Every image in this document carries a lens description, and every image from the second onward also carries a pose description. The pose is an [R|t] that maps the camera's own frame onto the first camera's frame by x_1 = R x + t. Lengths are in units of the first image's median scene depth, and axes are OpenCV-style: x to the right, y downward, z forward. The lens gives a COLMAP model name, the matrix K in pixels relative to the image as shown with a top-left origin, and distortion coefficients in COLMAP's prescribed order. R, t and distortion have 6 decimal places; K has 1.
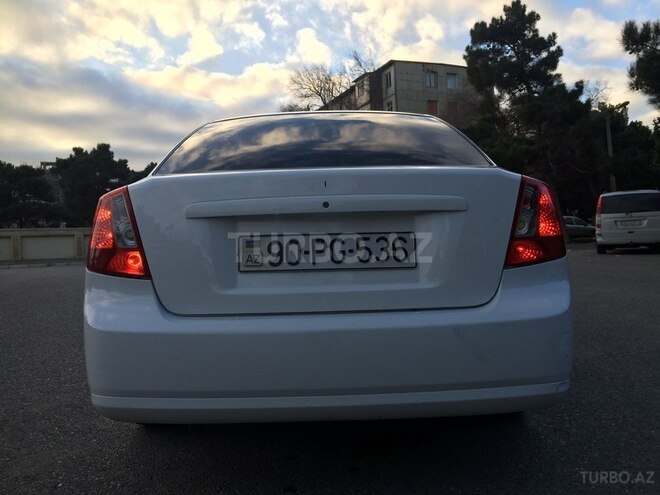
lens RADIAL K [[600.5, 0, 328.3], [0, 600.5, 225.6], [0, 0, 1]] dist [0.062564, -0.004875]
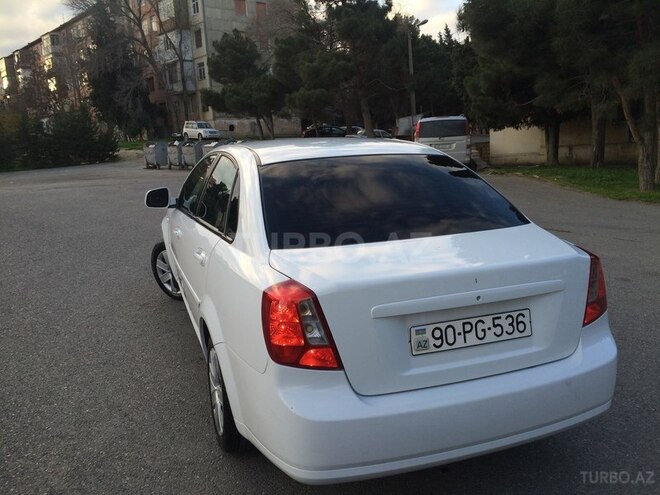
lens RADIAL K [[563.0, 0, 358.2], [0, 563.0, 247.4], [0, 0, 1]] dist [0.232982, -0.001479]
pose [[0.939039, -0.074912, 0.335549, -0.622925], [0.009381, 0.981193, 0.192800, -0.366932], [-0.343682, -0.177899, 0.922082, -0.016890]]
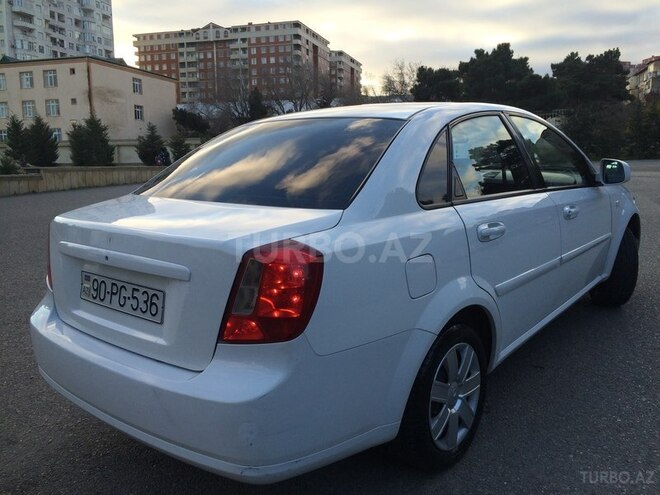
lens RADIAL K [[600.5, 0, 328.3], [0, 600.5, 225.6], [0, 0, 1]] dist [0.062564, -0.004875]
pose [[0.746247, 0.113397, -0.655940, 1.064190], [0.012992, 0.982715, 0.184670, -0.303422], [0.665543, -0.146331, 0.731875, 0.411414]]
